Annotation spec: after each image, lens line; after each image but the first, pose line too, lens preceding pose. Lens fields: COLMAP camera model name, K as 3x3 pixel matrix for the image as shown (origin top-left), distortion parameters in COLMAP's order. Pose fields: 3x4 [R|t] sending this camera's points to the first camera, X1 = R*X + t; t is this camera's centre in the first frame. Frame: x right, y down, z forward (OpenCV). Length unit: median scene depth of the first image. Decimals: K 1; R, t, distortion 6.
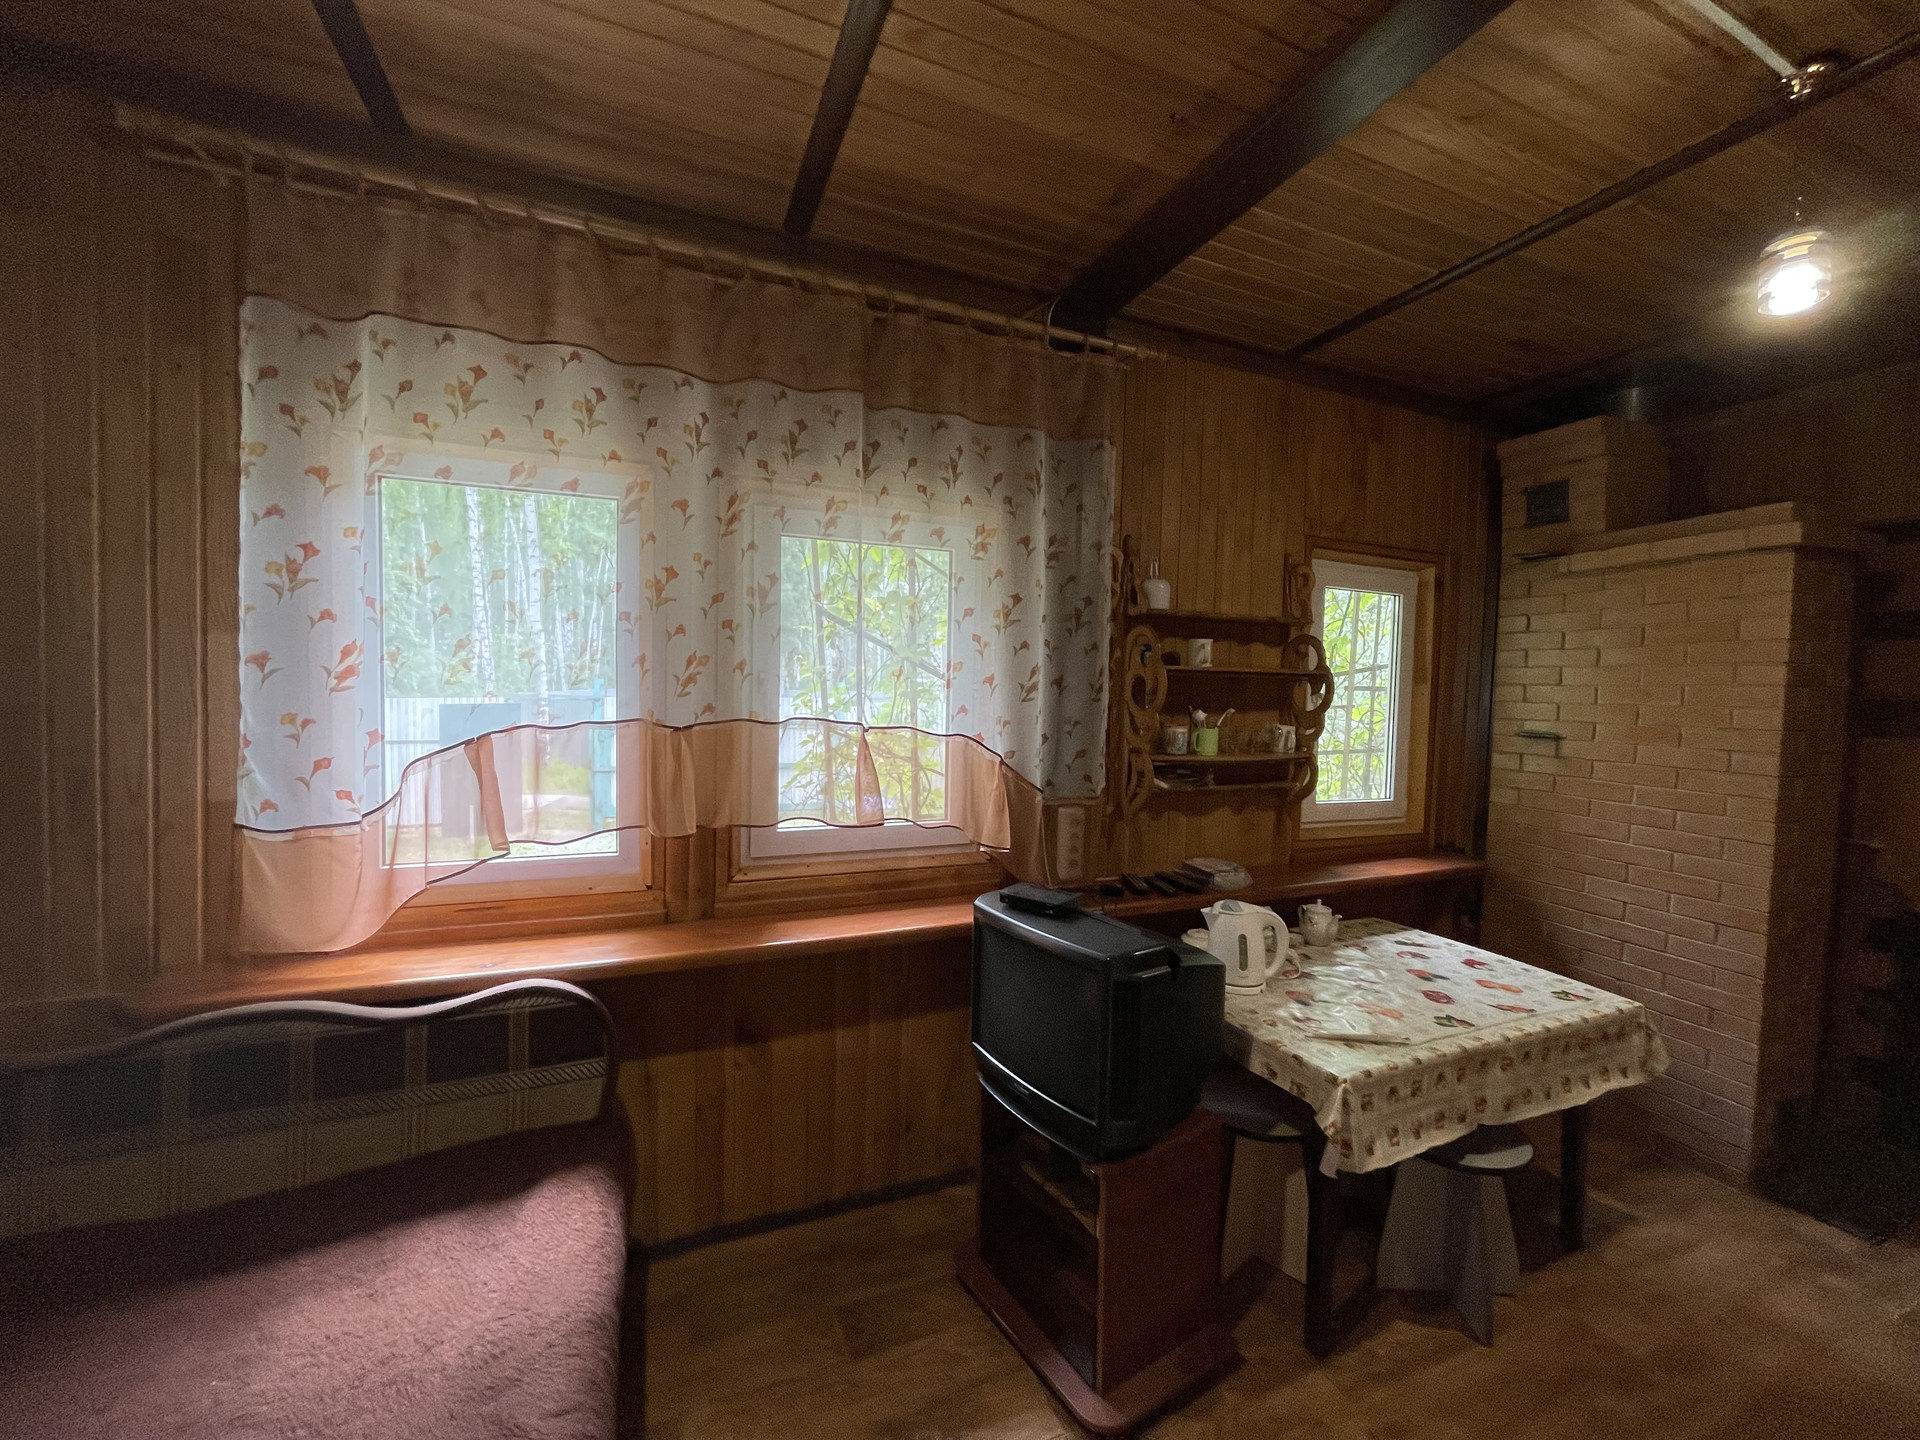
lens RADIAL K [[779.3, 0, 967.4], [0, 779.3, 714.7], [0, 0, 1]] dist [-0.002350, 0.000531]
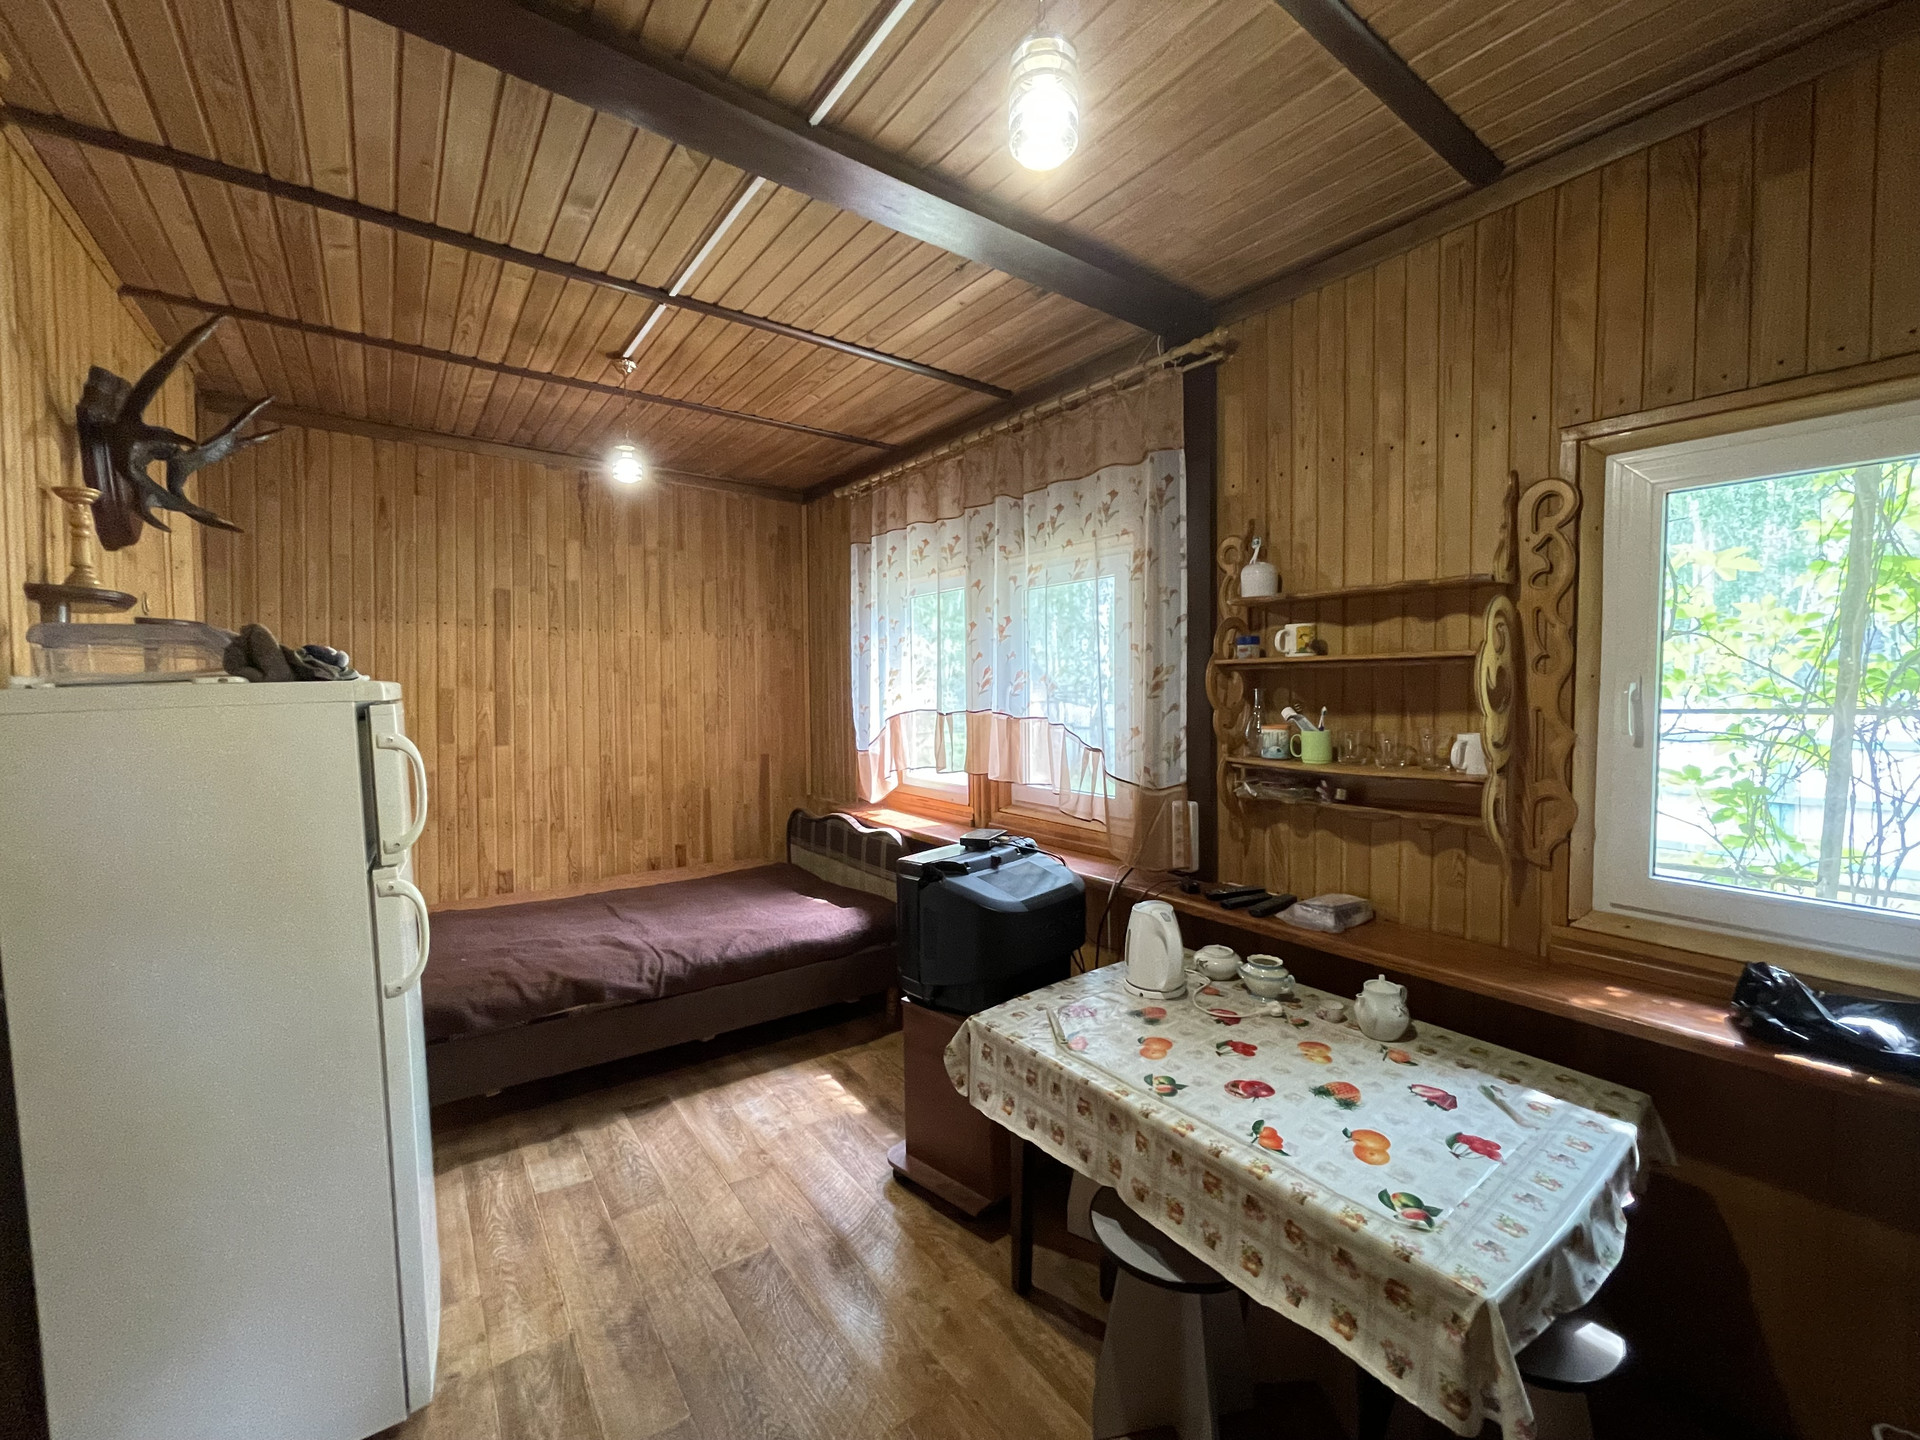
lens RADIAL K [[779.3, 0, 960.2], [0, 779.3, 715.4], [0, 0, 1]] dist [-0.002350, 0.000531]
pose [[0.238790, 0.013462, -0.970978, 1.274113], [-0.024929, 0.999659, 0.007729, 0.005454], [0.970751, 0.022360, 0.239044, 0.550508]]
